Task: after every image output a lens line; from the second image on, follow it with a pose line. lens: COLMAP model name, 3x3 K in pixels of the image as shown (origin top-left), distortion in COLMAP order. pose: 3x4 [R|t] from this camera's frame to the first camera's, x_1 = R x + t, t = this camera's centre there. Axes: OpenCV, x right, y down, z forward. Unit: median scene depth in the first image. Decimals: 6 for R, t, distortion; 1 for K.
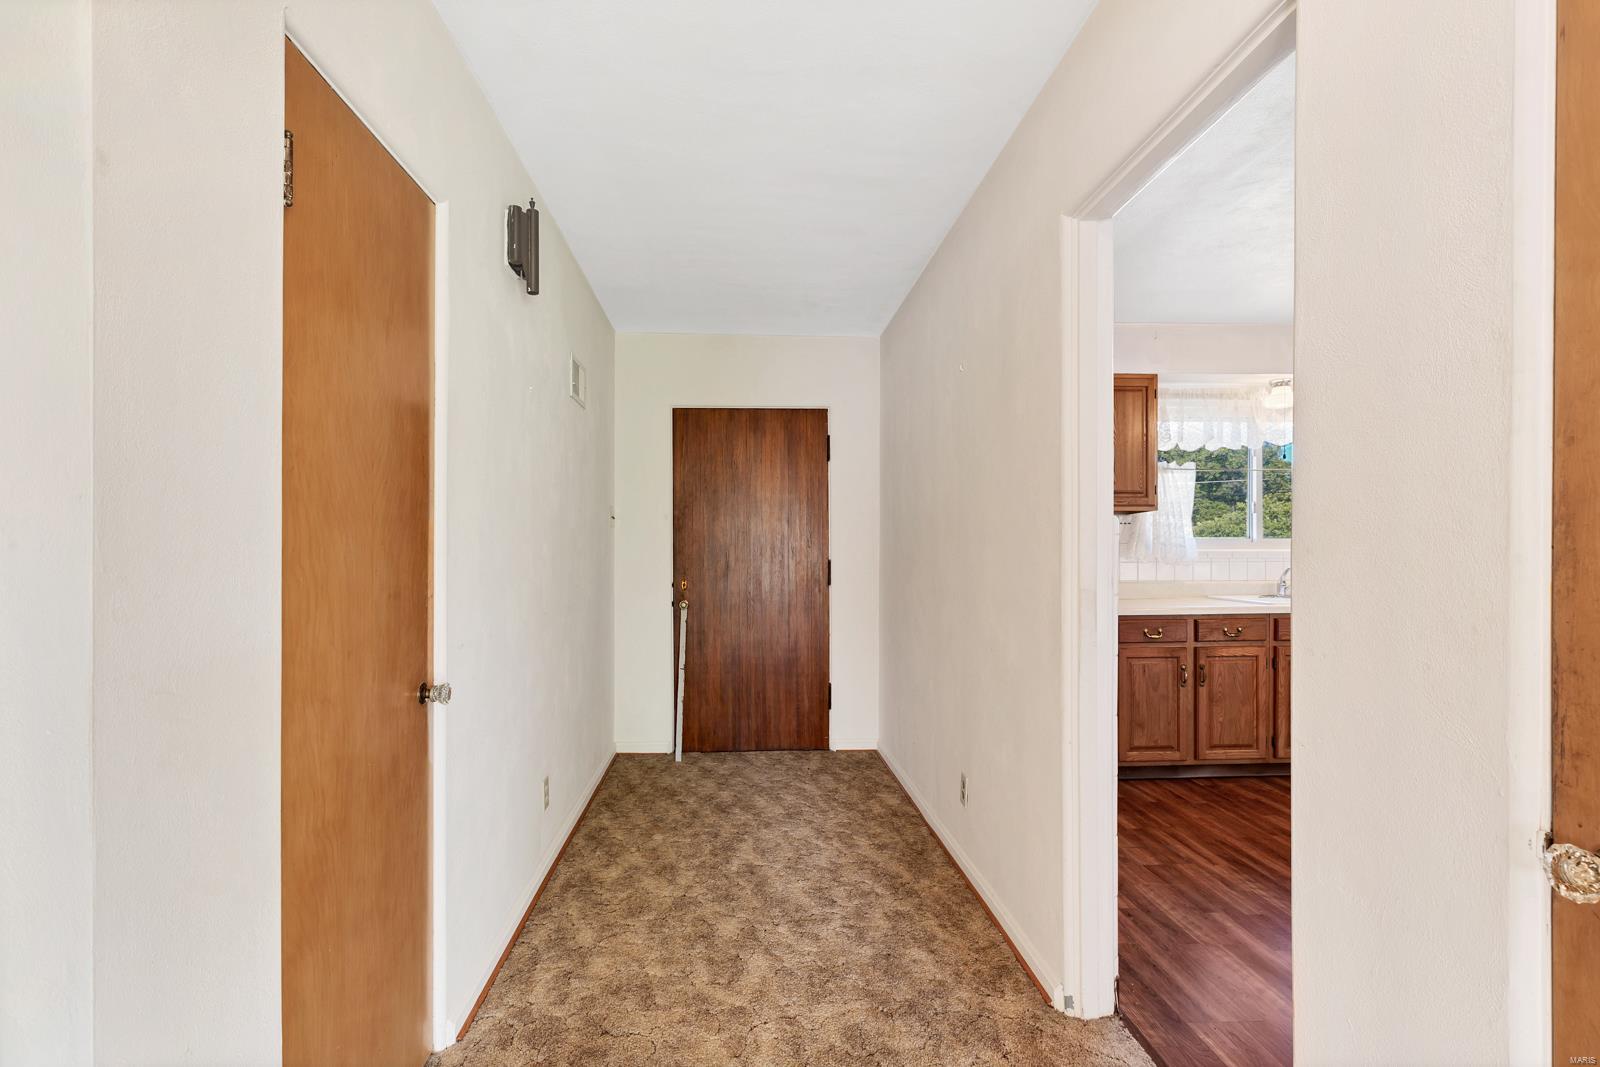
lens RADIAL K [[733.6, 0, 770.2], [0, 733.6, 554.4], [0, 0, 1]] dist [0.008892, -0.000792]
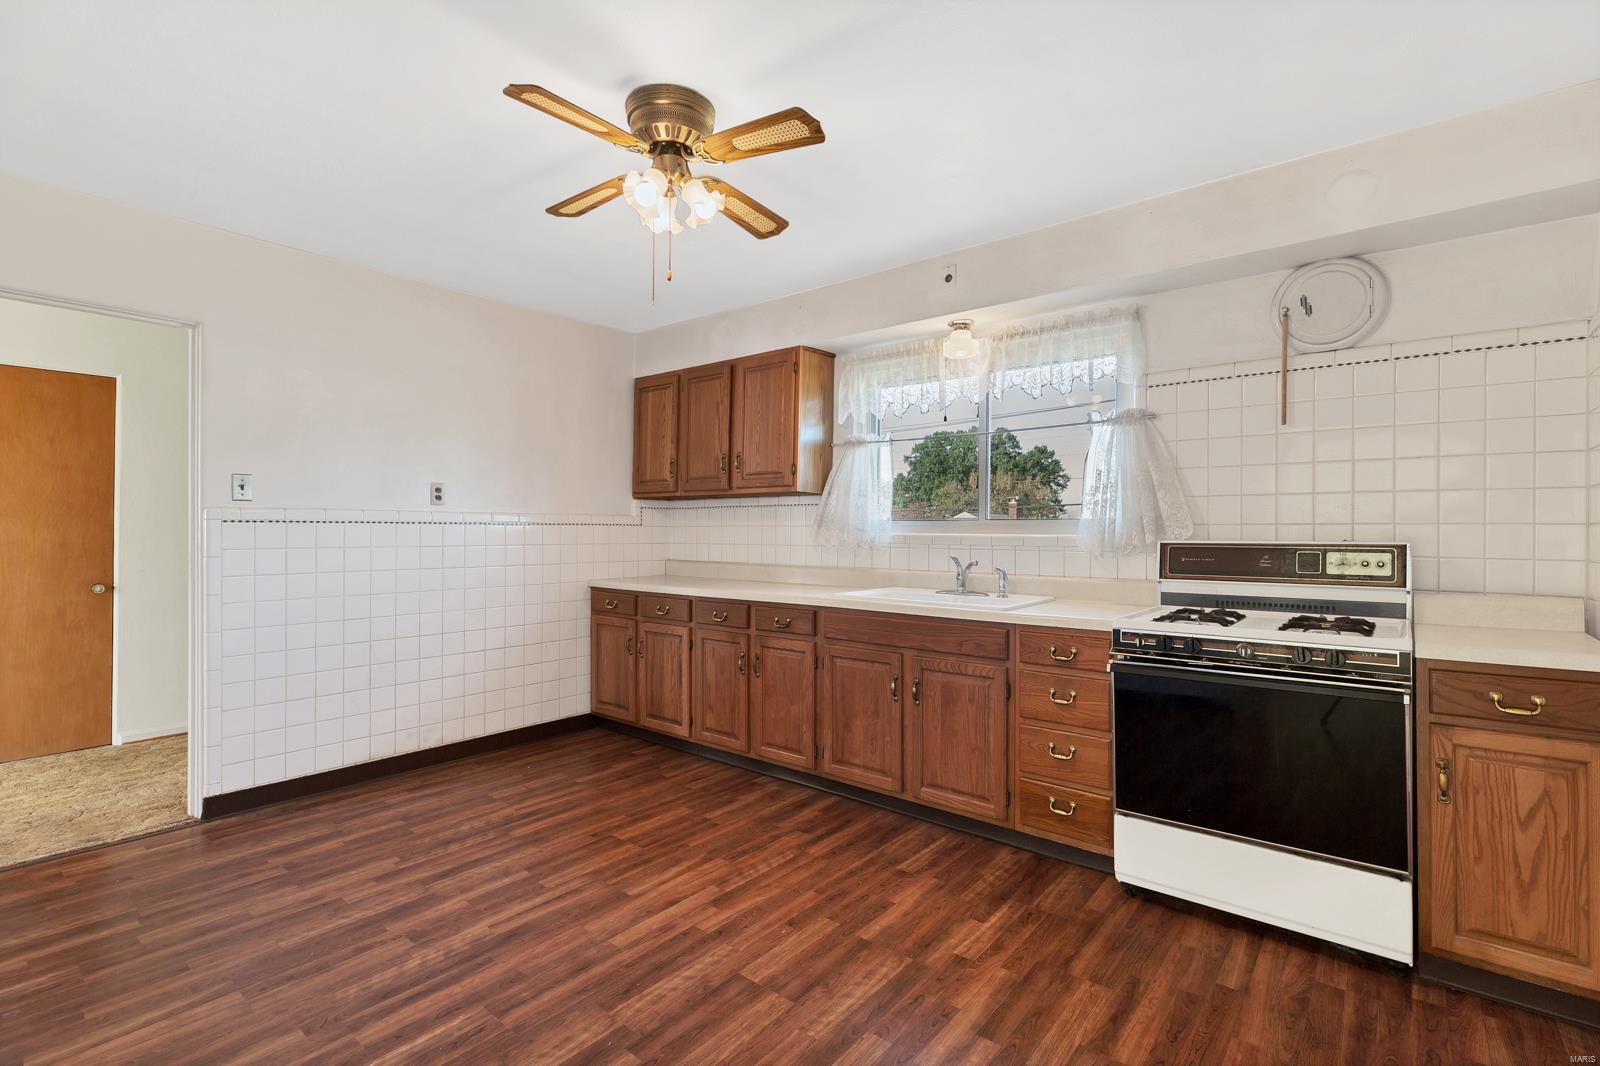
lens RADIAL K [[733.6, 0, 796.4], [0, 733.6, 533.2], [0, 0, 1]] dist [0.008892, -0.000792]
pose [[0.745025, 0.010489, -0.666954, 1.234491], [-0.017660, 0.999836, -0.004003, -0.000437], [0.666802, 0.014761, 0.745088, 0.332416]]
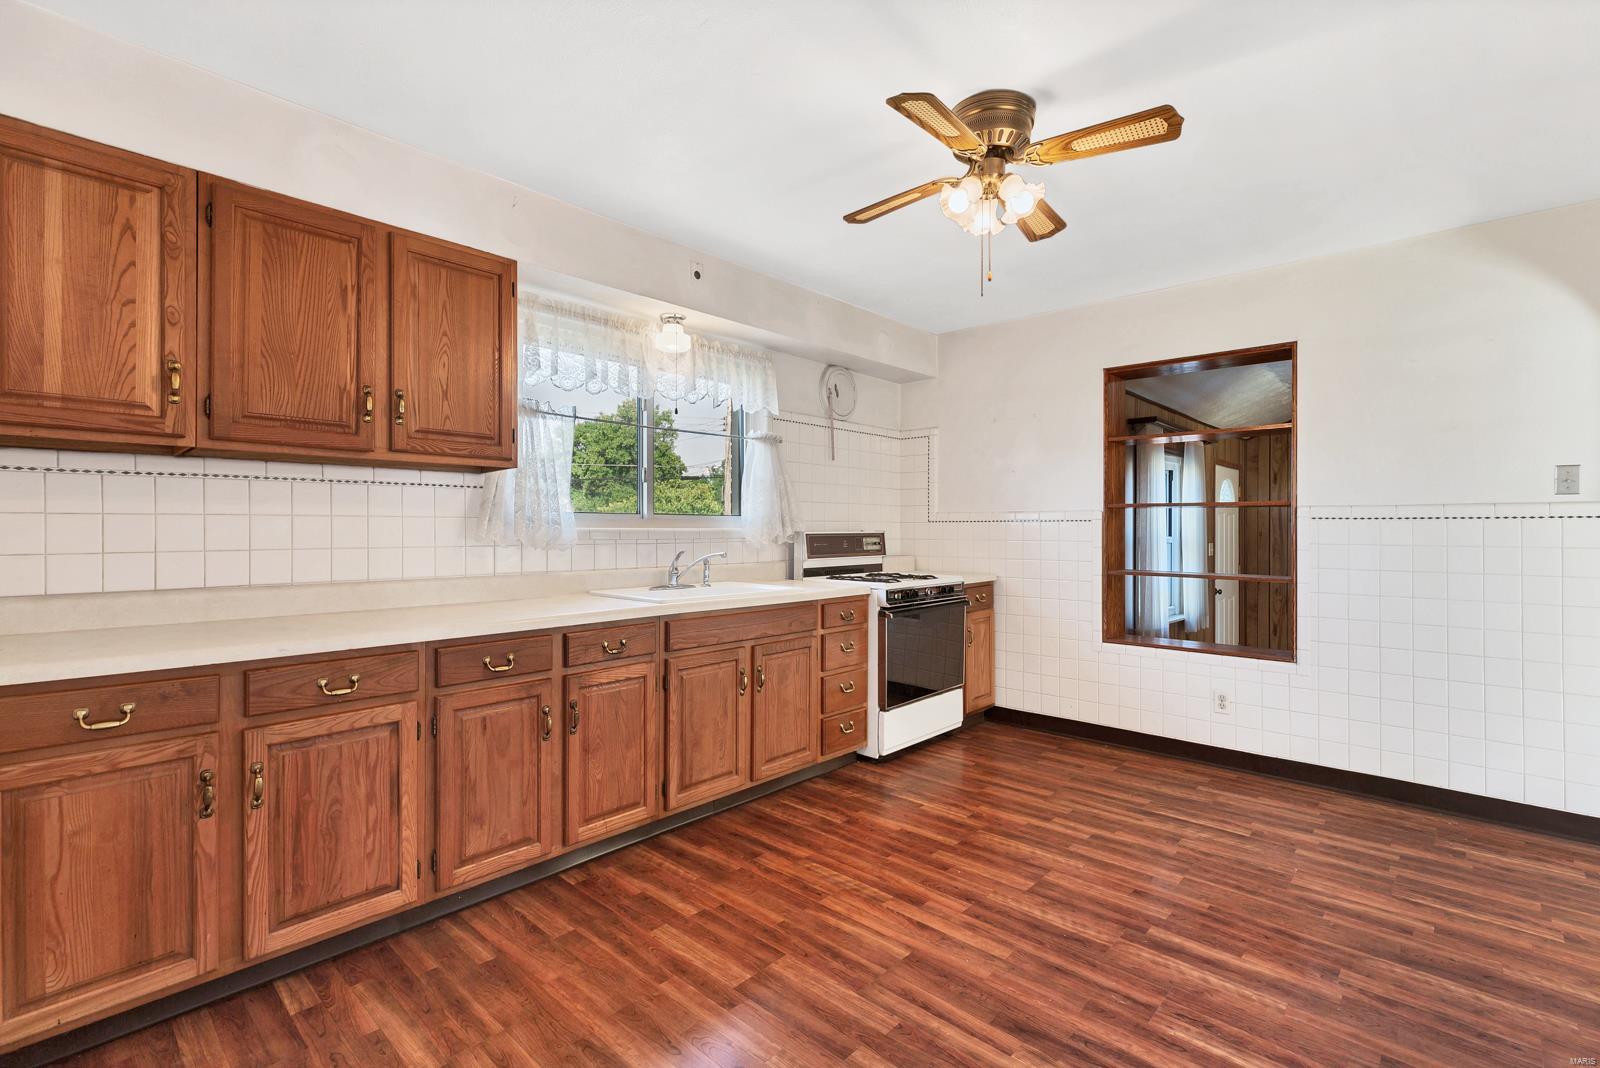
lens RADIAL K [[733.6, 0, 808.6], [0, 733.6, 539.1], [0, 0, 1]] dist [0.008892, -0.000792]
pose [[0.705613, -0.004406, 0.708584, 0.267635], [-0.000336, 0.999978, 0.006553, 0.000012], [-0.708597, -0.004862, 0.705596, 0.383338]]
